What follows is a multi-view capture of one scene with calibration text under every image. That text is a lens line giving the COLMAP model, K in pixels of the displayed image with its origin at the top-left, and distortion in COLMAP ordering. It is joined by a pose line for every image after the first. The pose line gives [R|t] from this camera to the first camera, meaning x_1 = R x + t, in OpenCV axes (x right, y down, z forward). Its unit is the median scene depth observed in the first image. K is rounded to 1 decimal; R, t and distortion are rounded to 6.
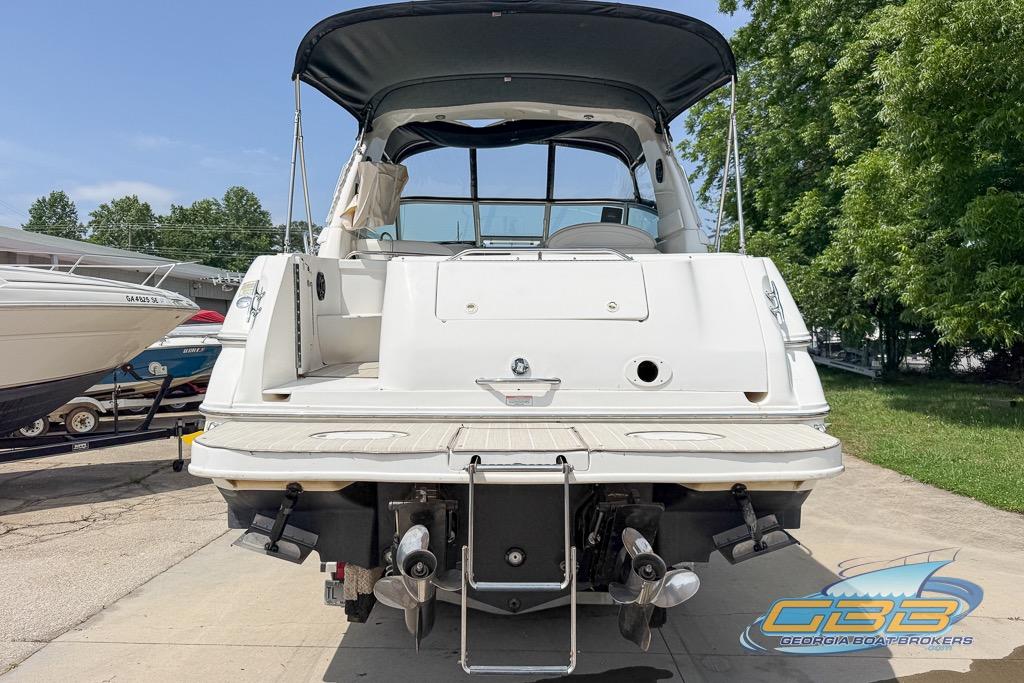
lens RADIAL K [[772.5, 0, 514.8], [0, 772.5, 339.7], [0, 0, 1]] dist [0.090666, -0.005742]
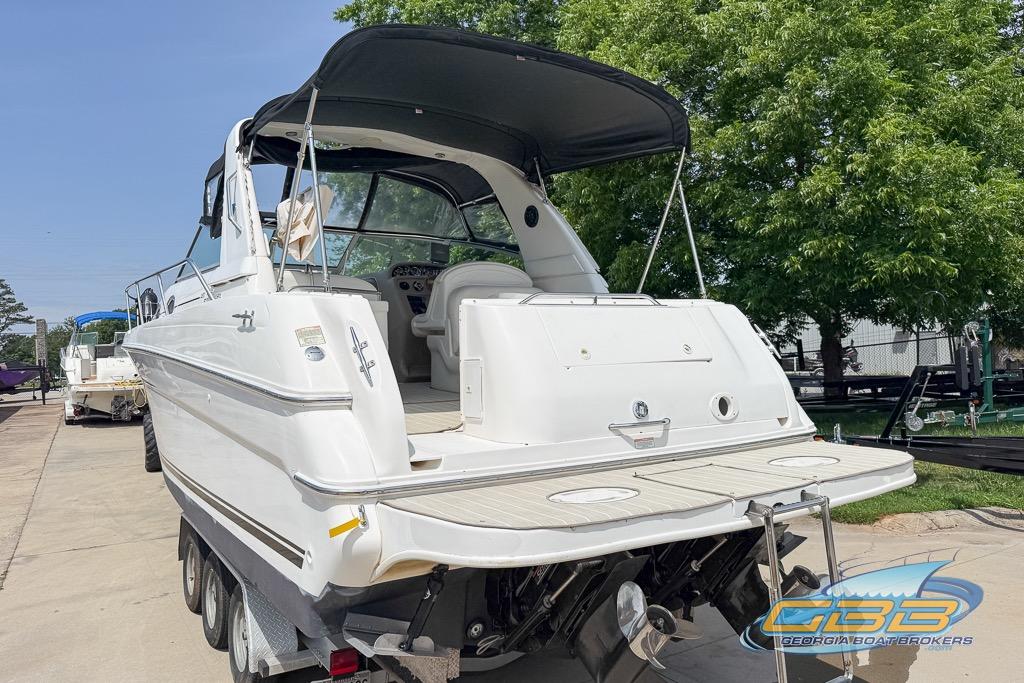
lens RADIAL K [[772.5, 0, 514.8], [0, 772.5, 339.7], [0, 0, 1]] dist [0.090666, -0.005742]
pose [[0.842380, -0.020159, 0.538507, -0.686339], [0.037137, 0.999096, -0.020691, -0.043378], [-0.537603, 0.037428, 0.842367, 0.215301]]
